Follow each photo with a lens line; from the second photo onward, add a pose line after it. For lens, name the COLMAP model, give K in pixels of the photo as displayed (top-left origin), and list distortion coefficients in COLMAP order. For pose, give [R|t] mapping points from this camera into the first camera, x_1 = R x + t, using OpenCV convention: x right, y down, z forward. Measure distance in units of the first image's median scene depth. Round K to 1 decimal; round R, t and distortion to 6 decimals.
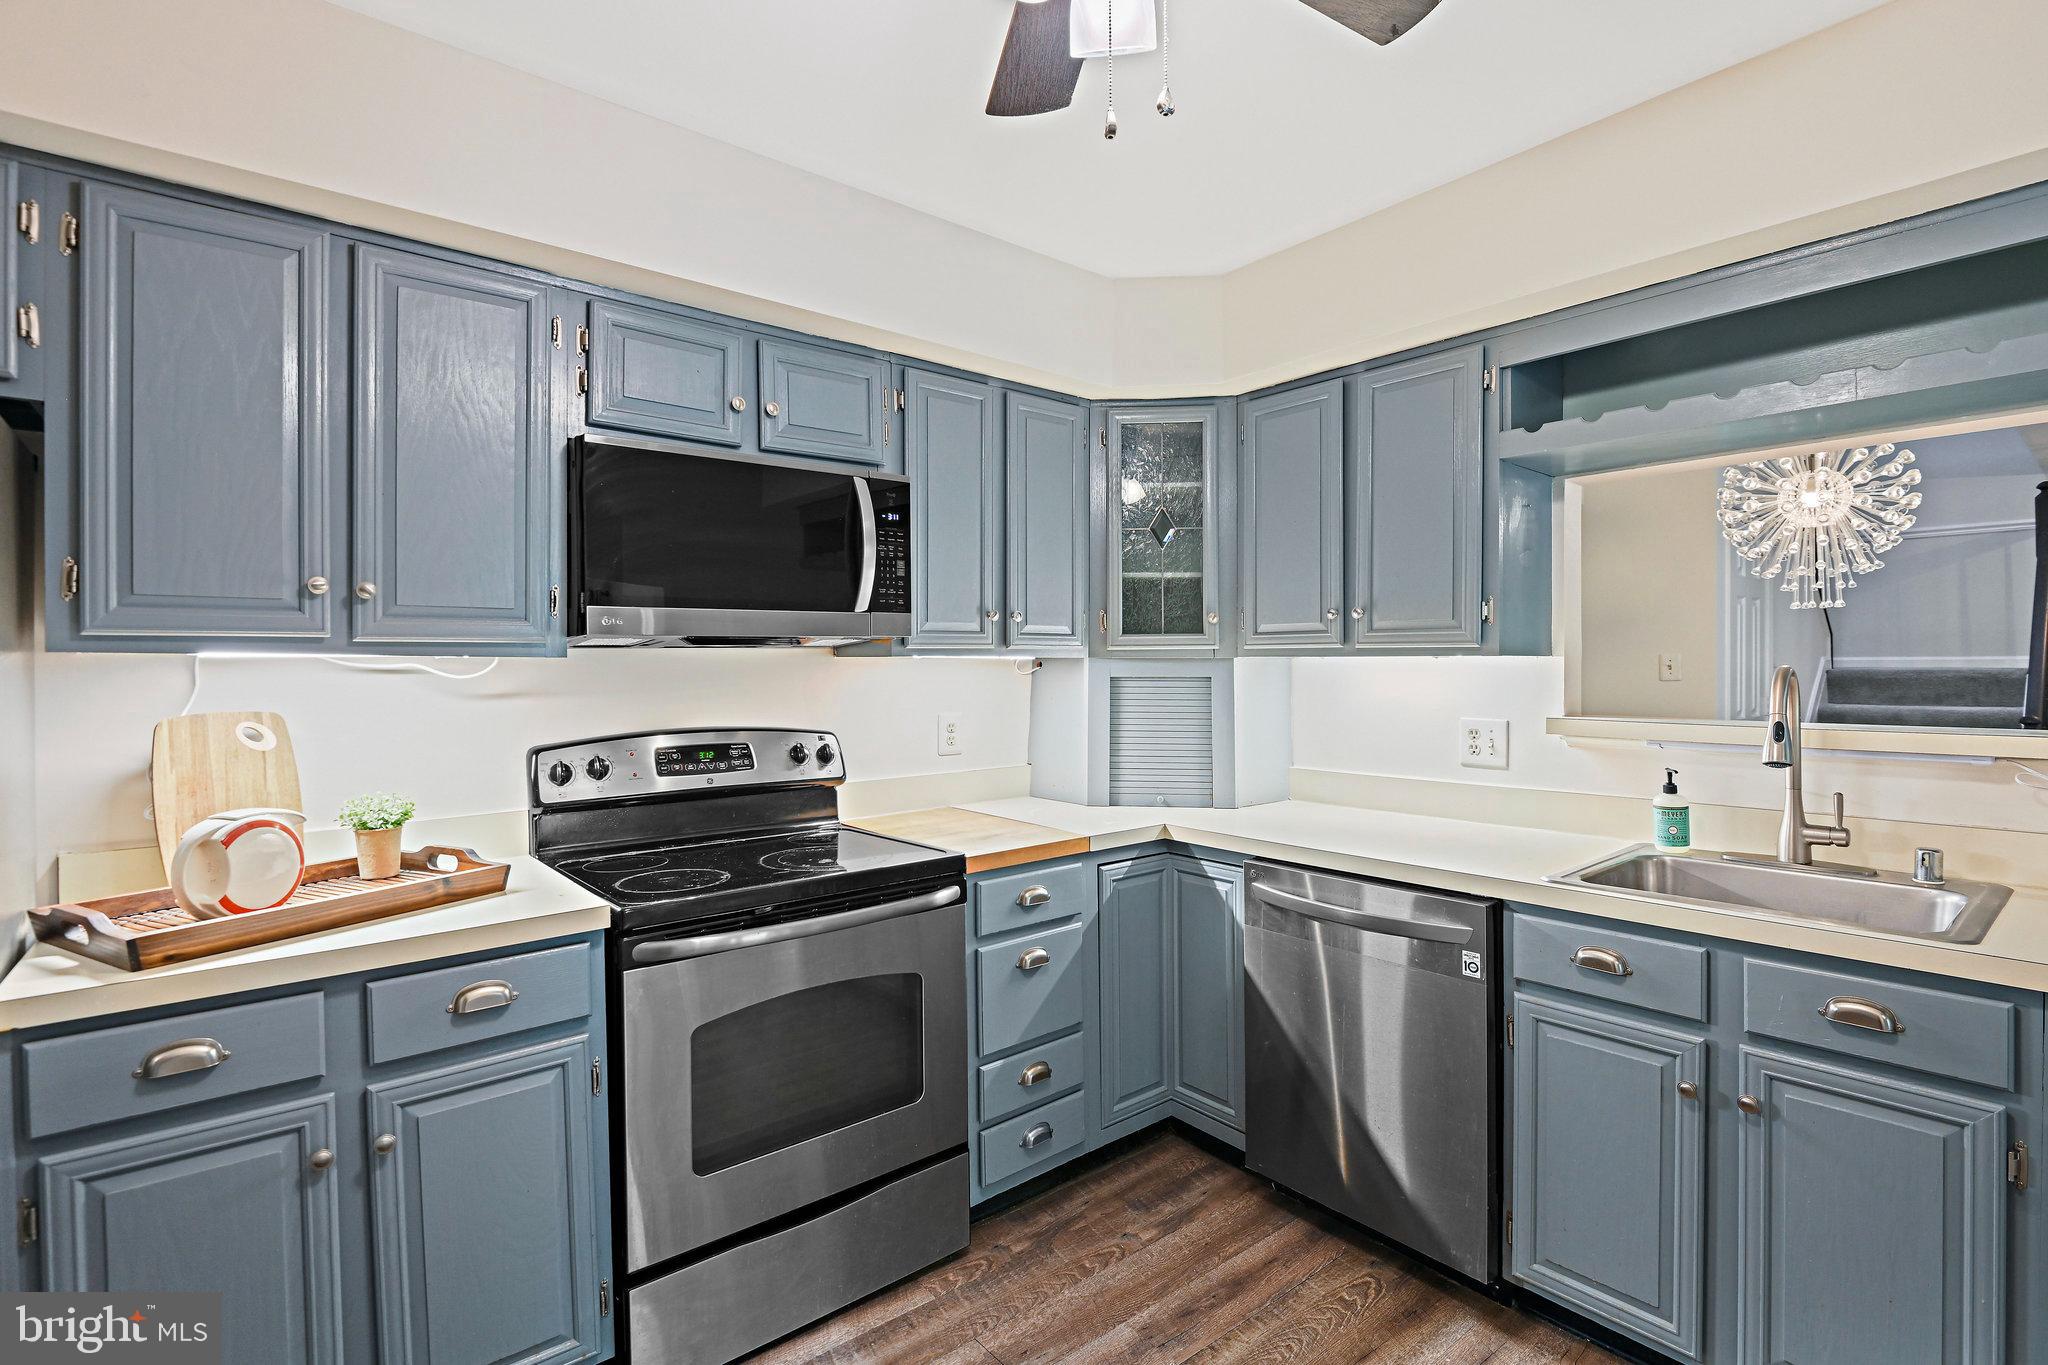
lens RADIAL K [[965.8, 0, 1041.1], [0, 965.8, 664.5], [0, 0, 1]] dist [-0.005872, -0.002780]
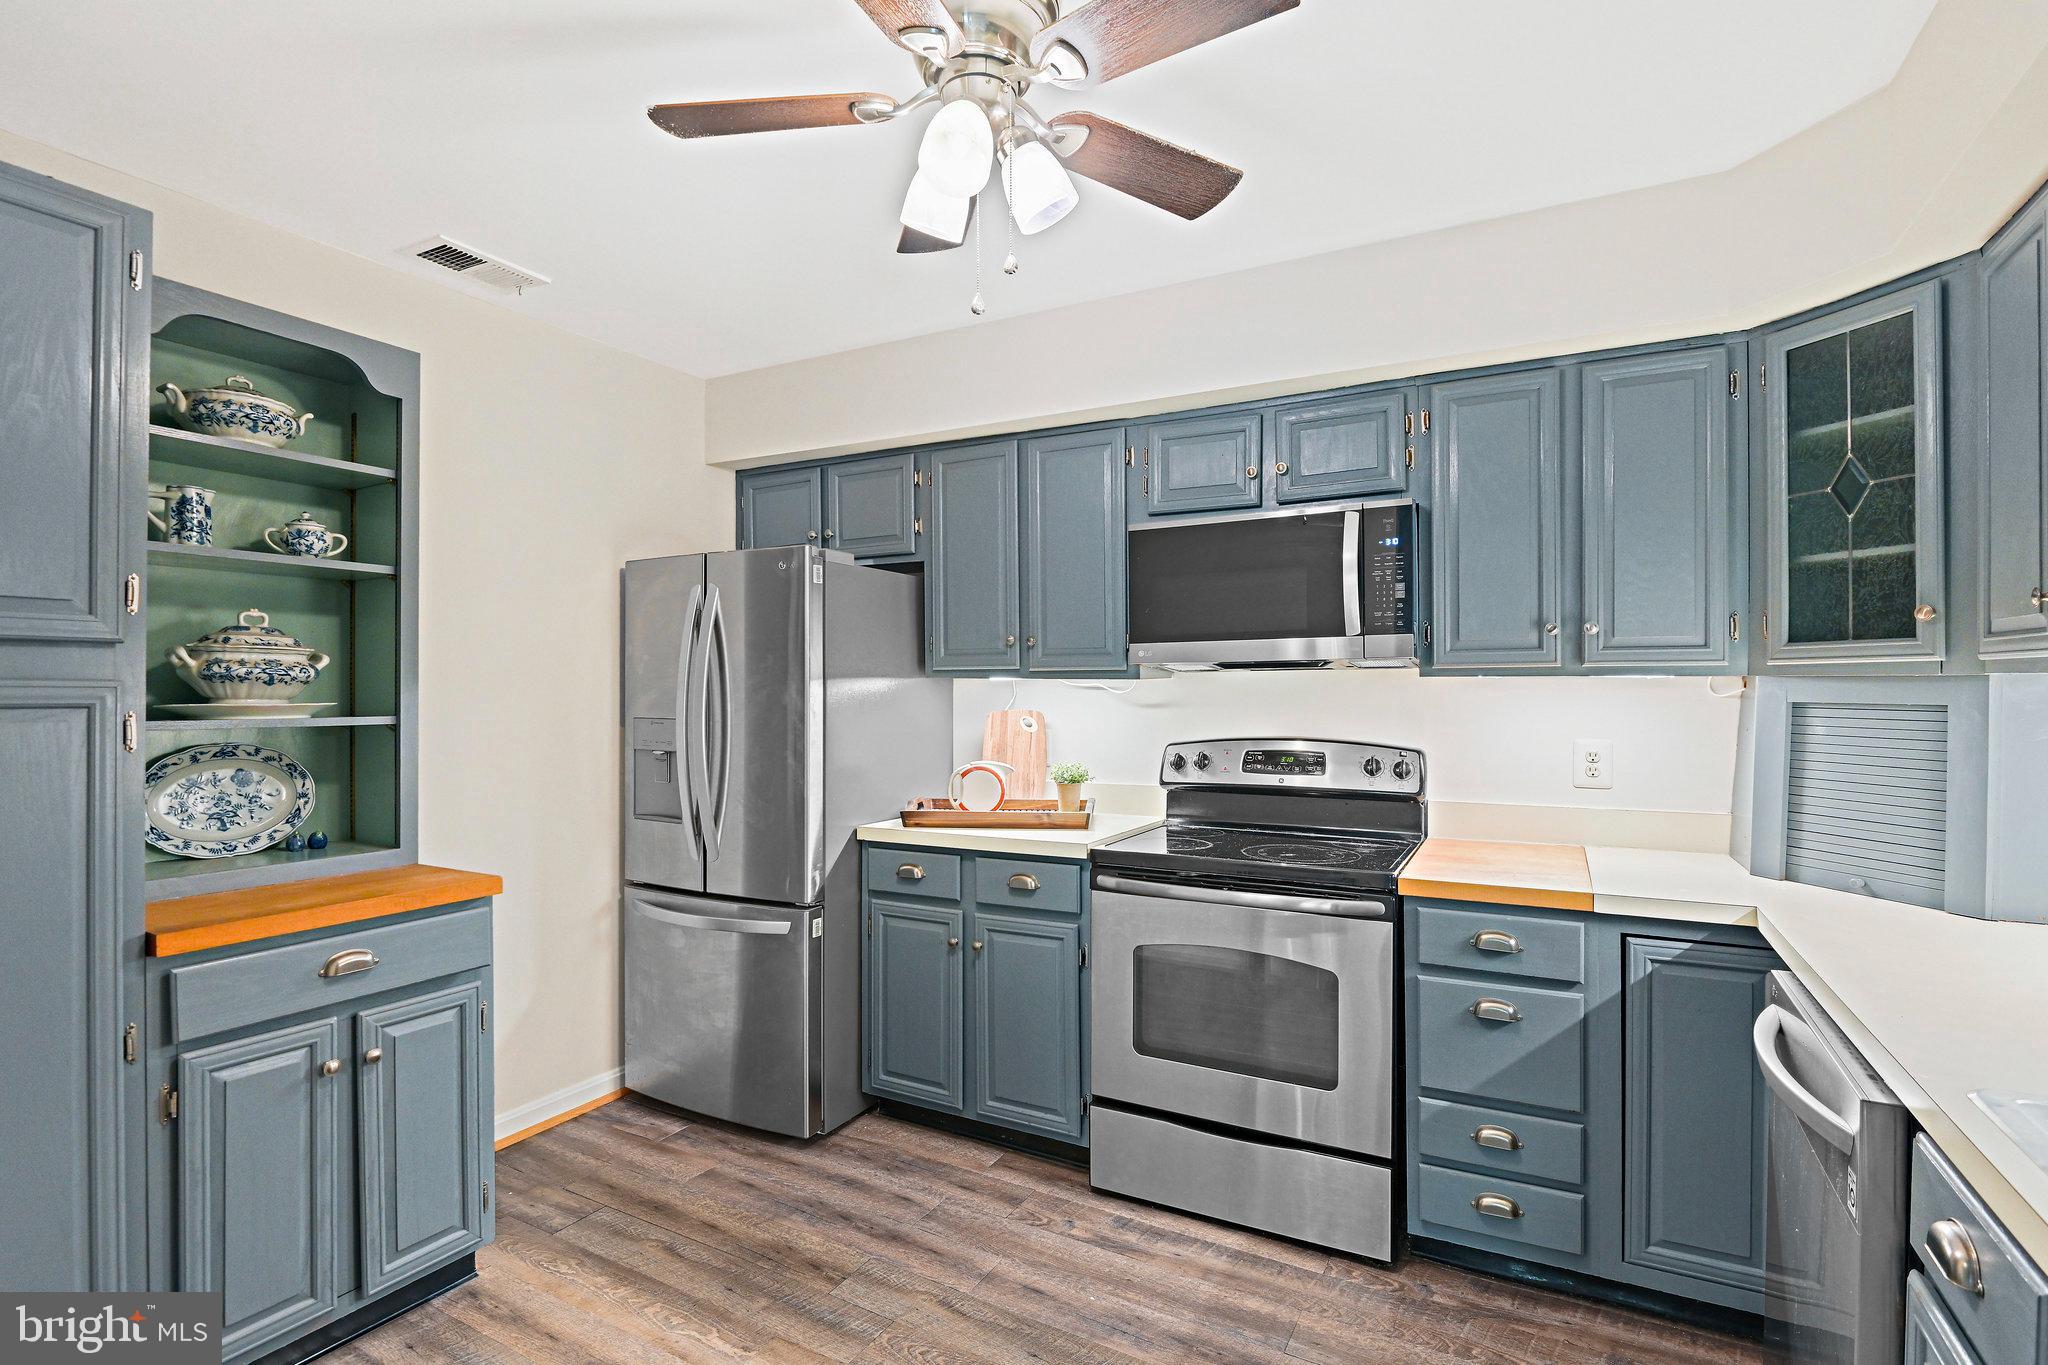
lens RADIAL K [[965.8, 0, 1037.8], [0, 965.8, 691.9], [0, 0, 1]] dist [-0.005872, -0.002780]
pose [[0.376445, 0.009737, -0.926388, 0.659138], [0.000350, 0.999943, 0.010653, -0.003485], [0.926439, -0.004334, 0.376420, 0.261682]]
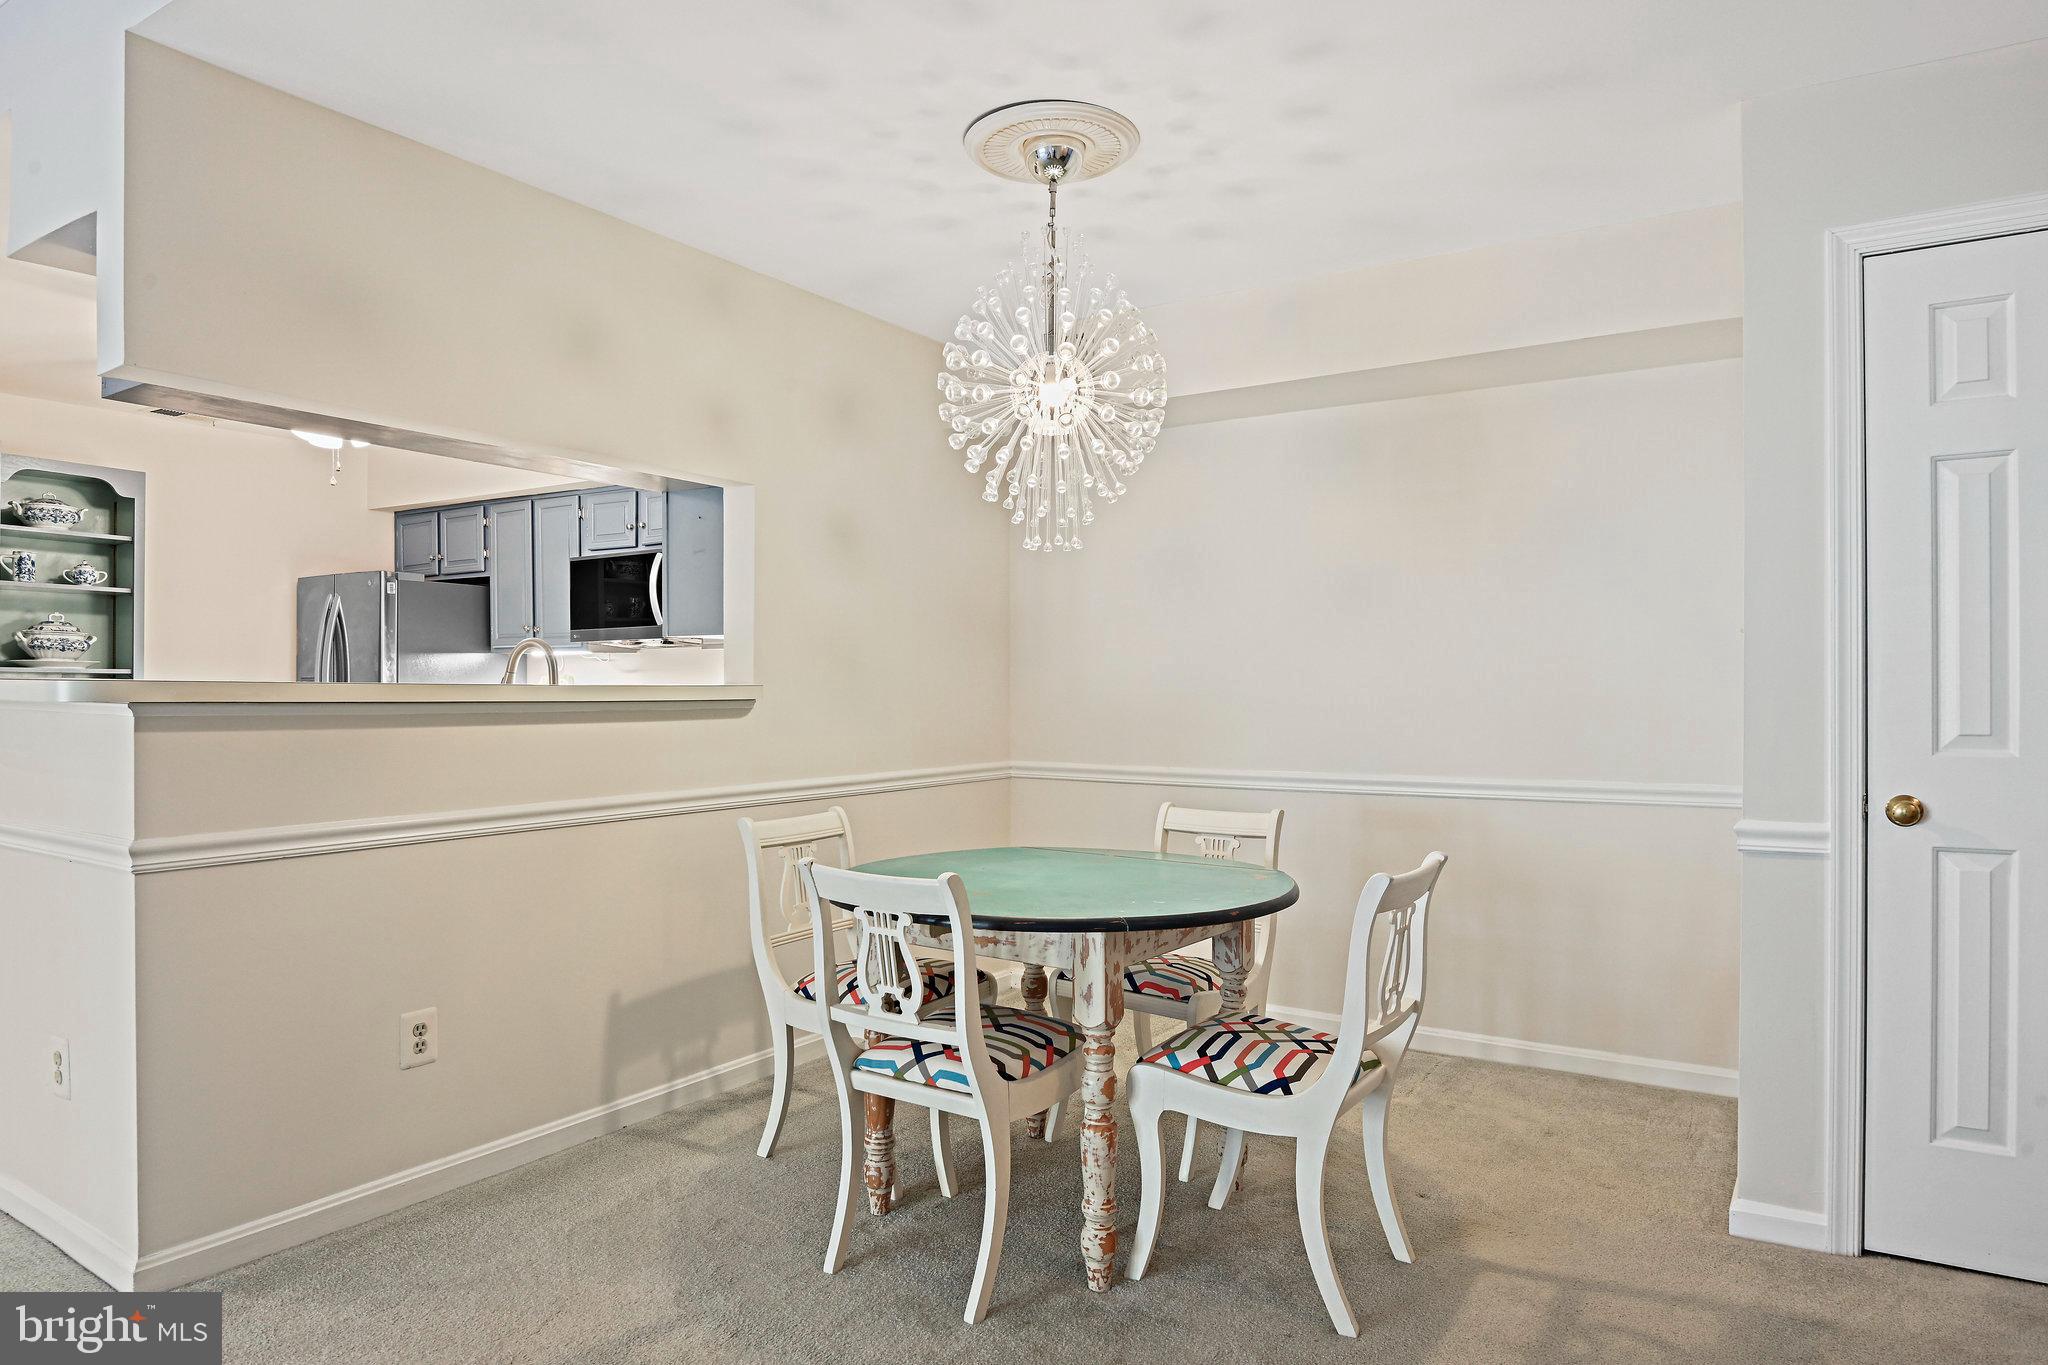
lens RADIAL K [[1264.2, 0, 1021.1], [0, 1264.2, 697.0], [0, 0, 1]] dist [0.002454, 0.002048]
pose [[0.280171, 0.012415, -0.959870, 2.188243], [-0.003913, 0.999923, 0.011791, 0.045939], [0.959942, 0.000452, 0.280198, 0.930280]]
